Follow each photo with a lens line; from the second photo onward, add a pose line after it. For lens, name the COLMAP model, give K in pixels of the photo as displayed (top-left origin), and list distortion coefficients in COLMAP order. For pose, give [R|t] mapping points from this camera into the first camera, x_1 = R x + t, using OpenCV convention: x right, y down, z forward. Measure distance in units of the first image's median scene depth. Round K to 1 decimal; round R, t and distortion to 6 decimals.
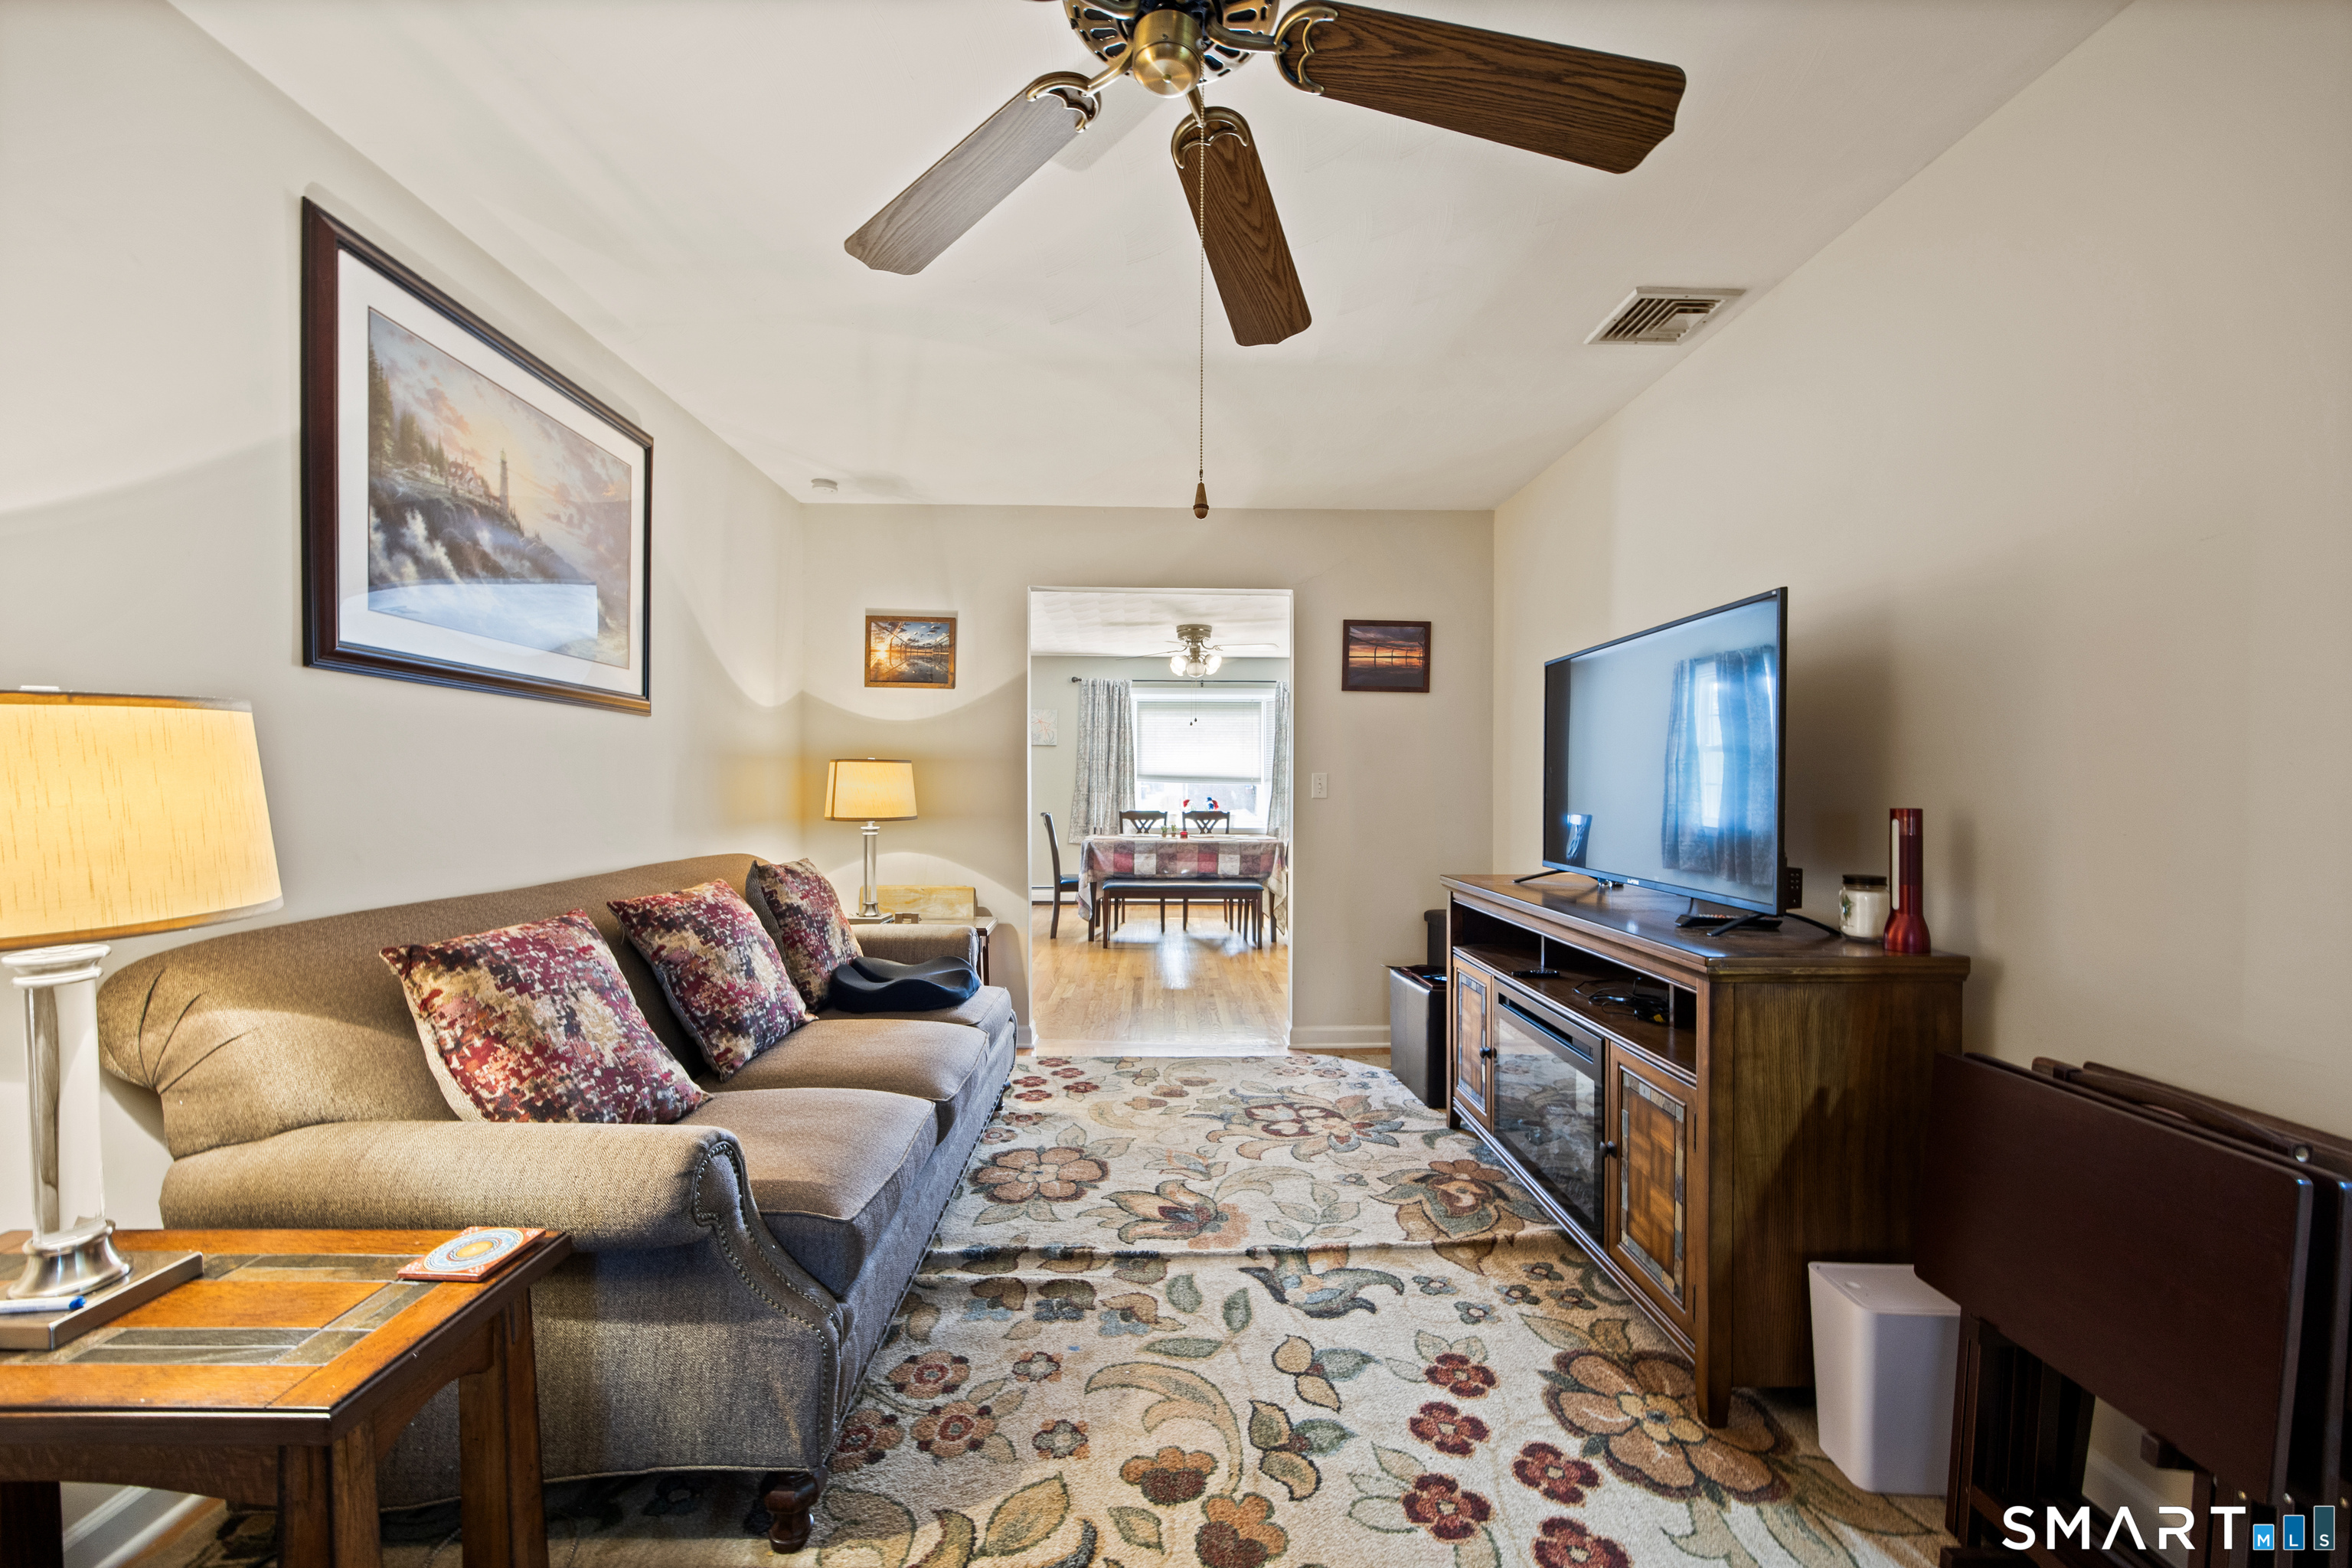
lens RADIAL K [[941.6, 0, 1173.1], [0, 941.6, 818.0], [0, 0, 1]] dist [0.002977, 0.000142]
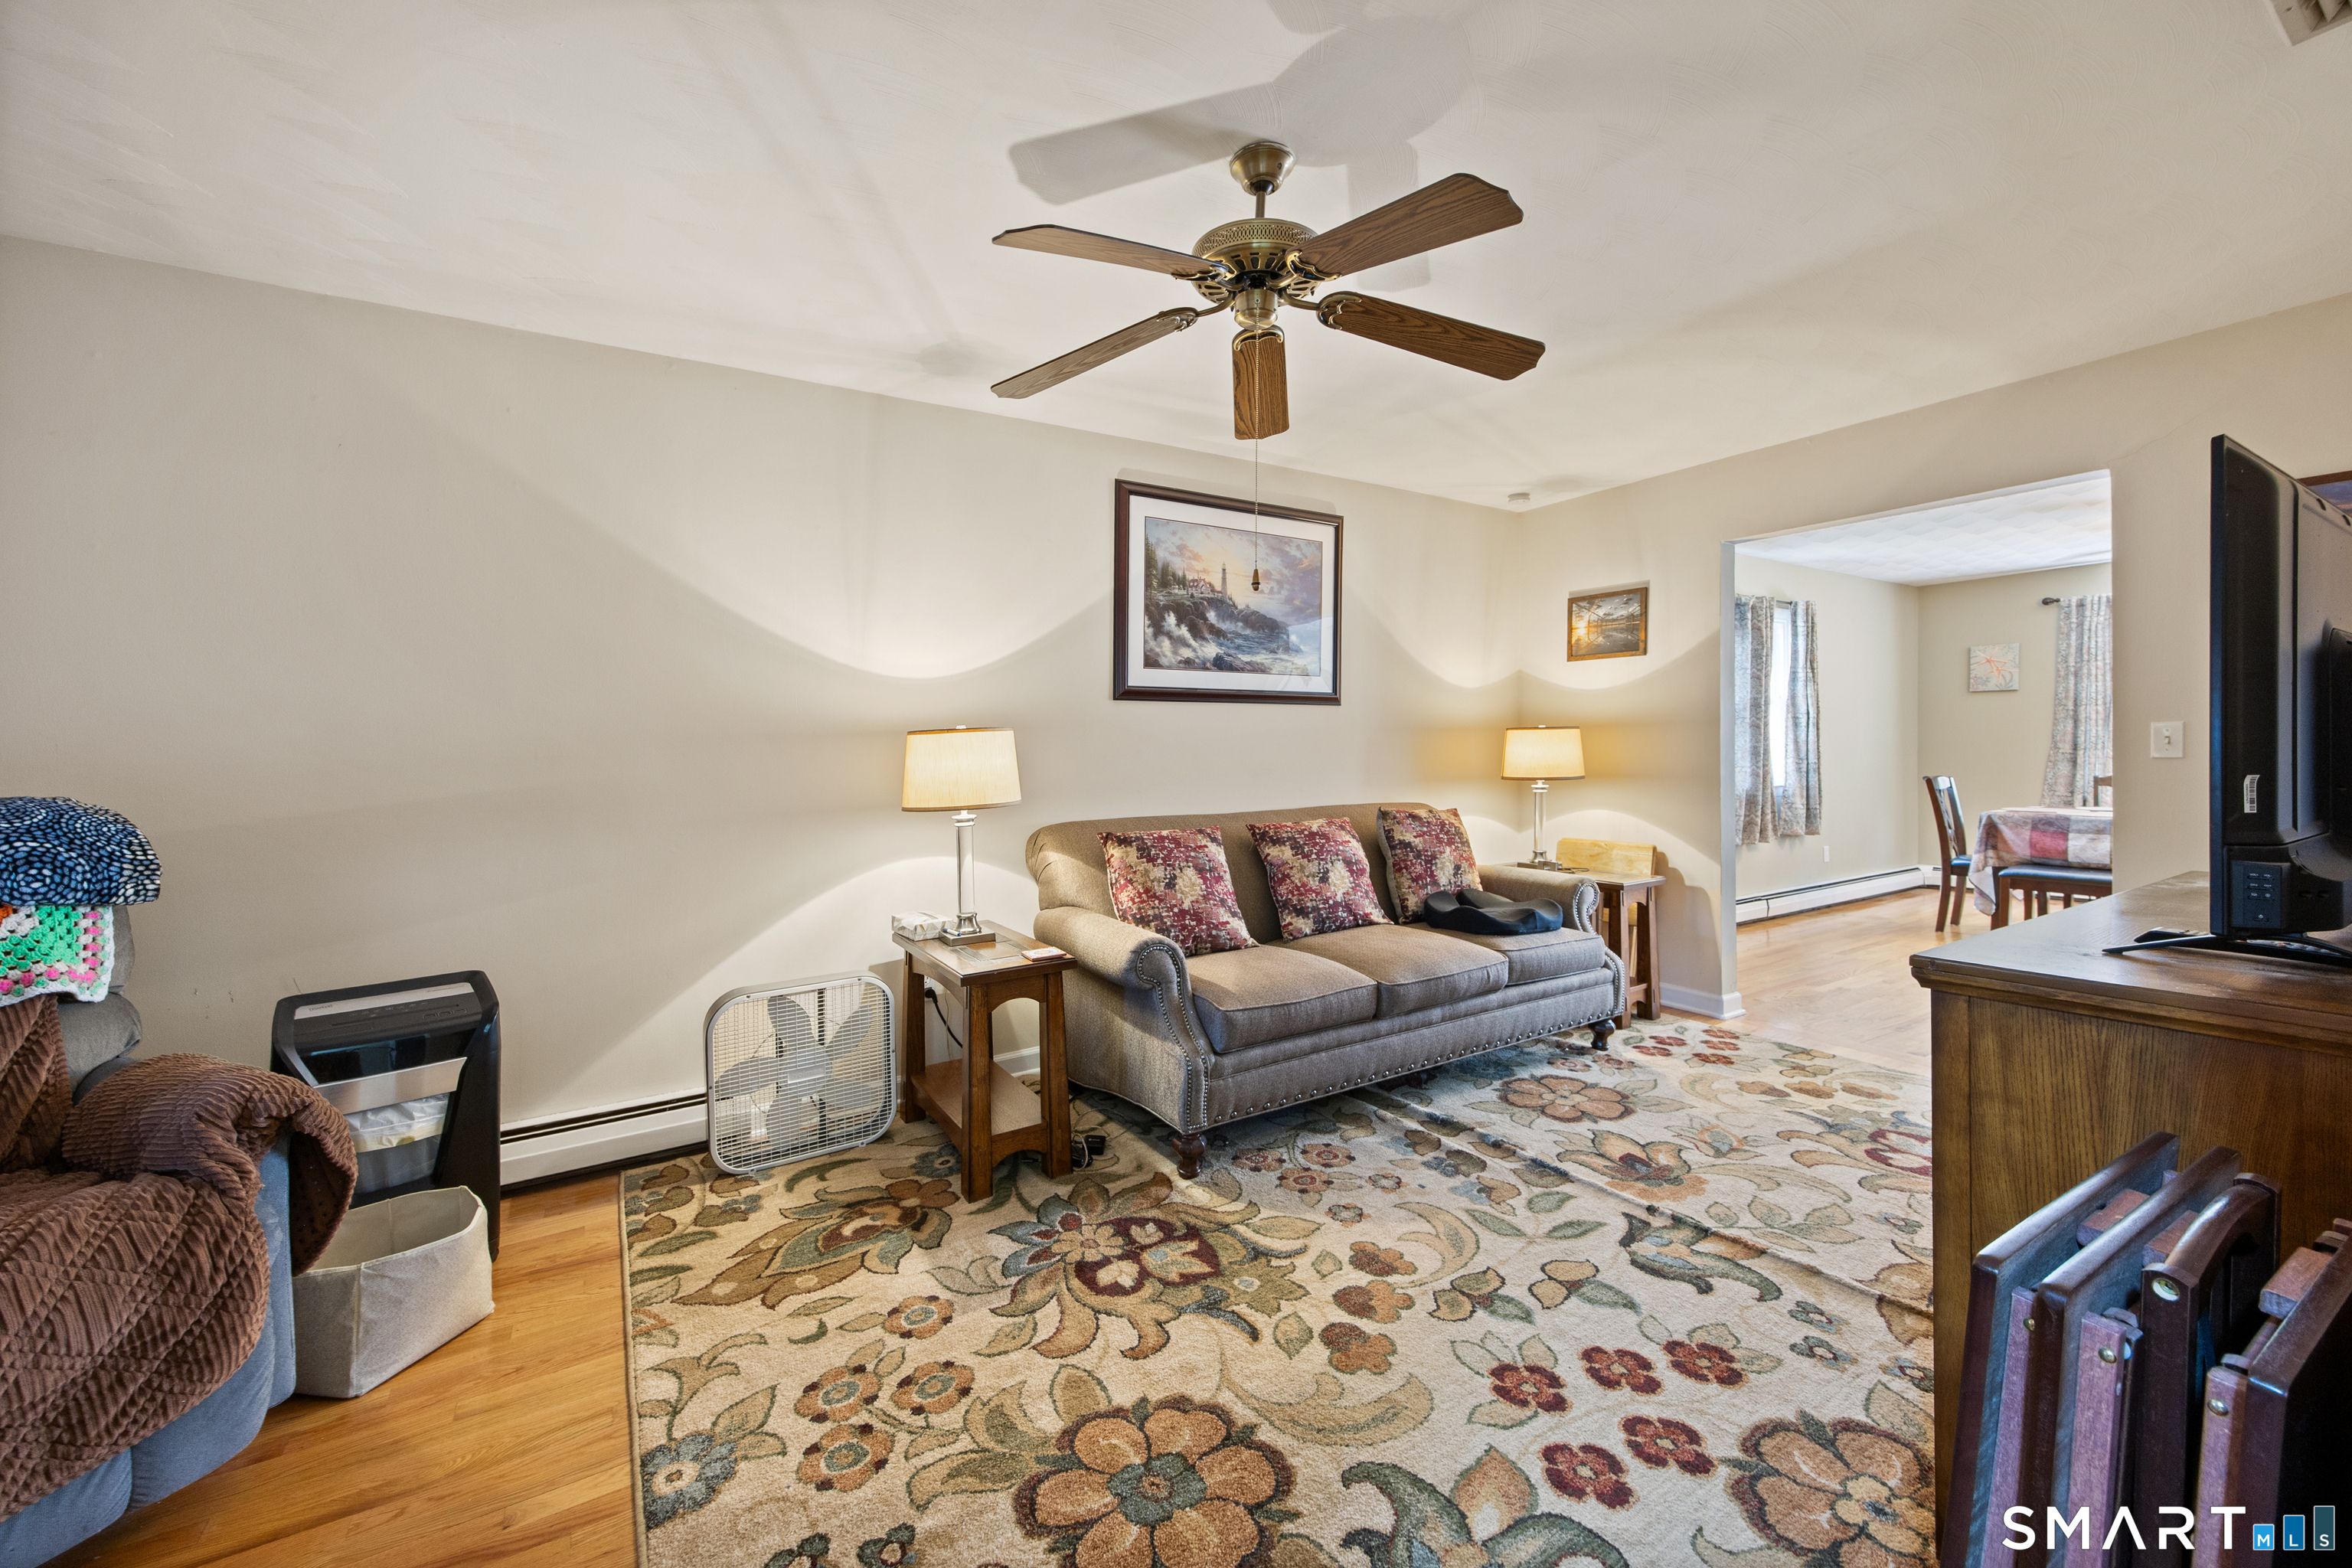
lens RADIAL K [[917.9, 0, 1138.2], [0, 917.9, 763.9], [0, 0, 1]] dist [0.000493, -0.000027]
pose [[0.496673, -0.001872, -0.867935, 0.698875], [-0.013164, 0.999866, -0.009690, 0.000598], [0.867838, 0.016238, 0.496583, 0.024639]]
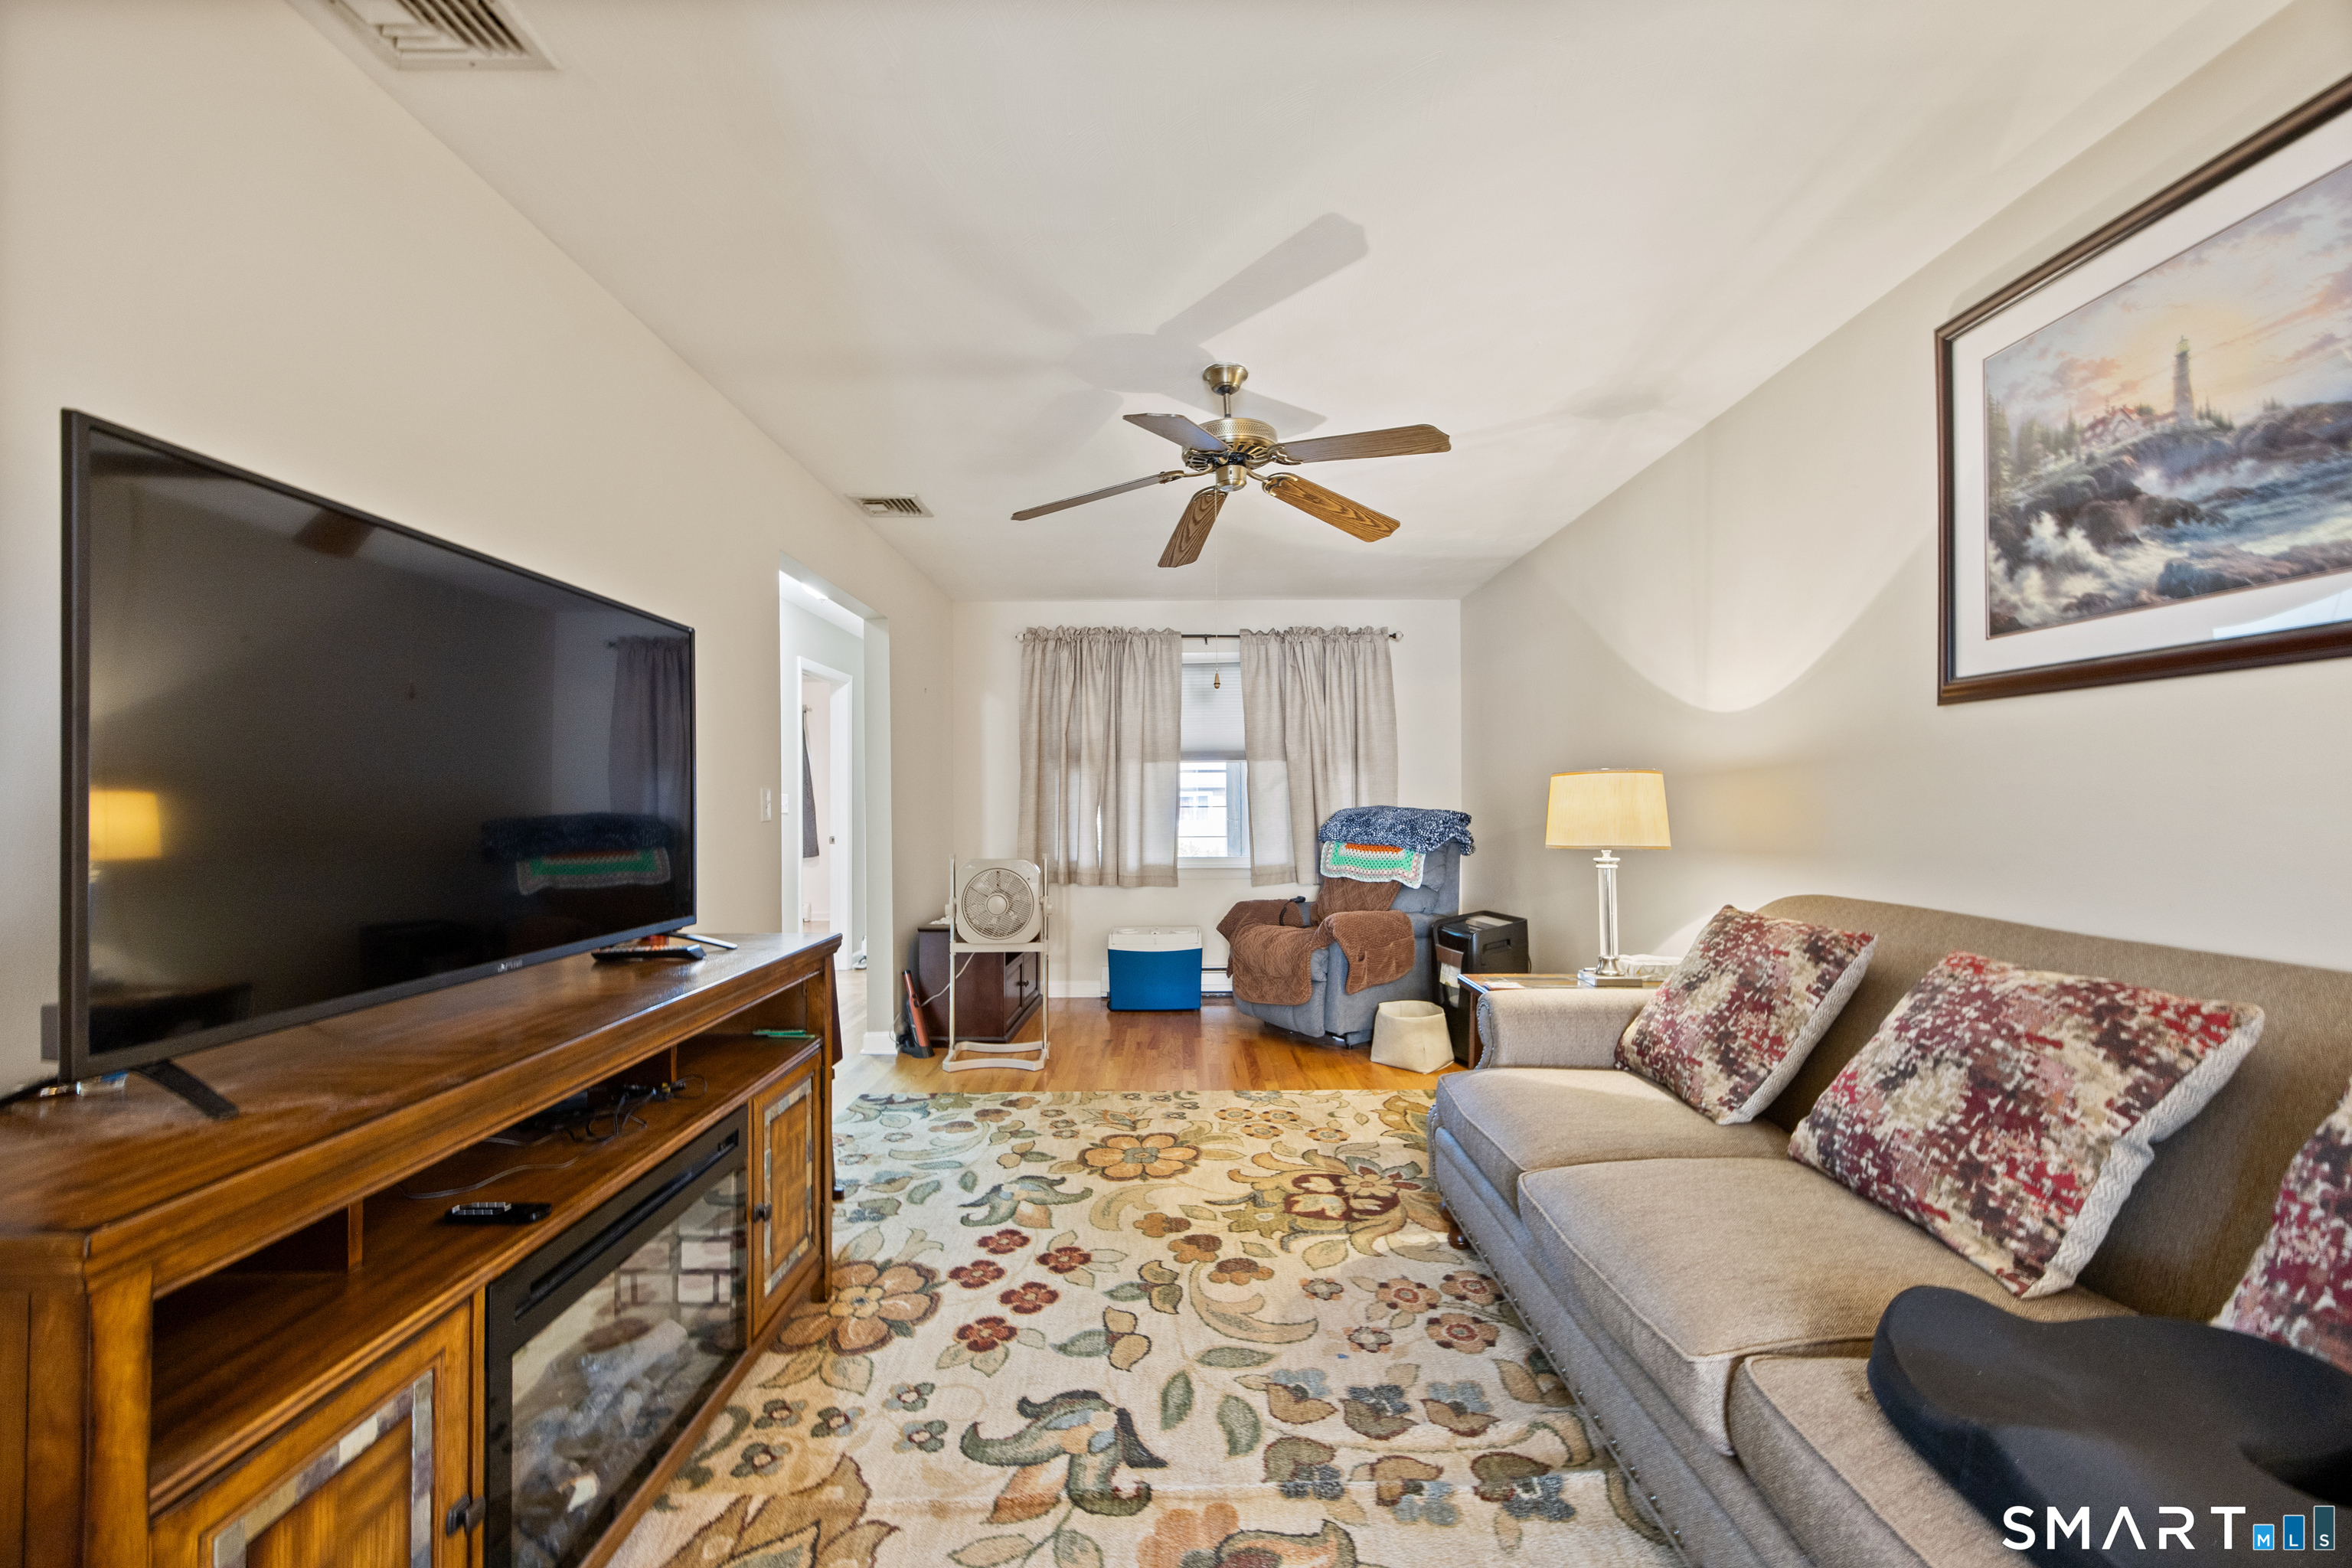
lens RADIAL K [[916.5, 0, 1176.0], [0, 916.5, 784.0], [0, 0, 1]] dist [-0.020118, 0.000000]
pose [[-0.999788, 0.003333, 0.020342, 0.046822], [0.003698, 0.999832, 0.017940, -0.065740], [-0.020279, 0.018011, -0.999632, 1.734680]]
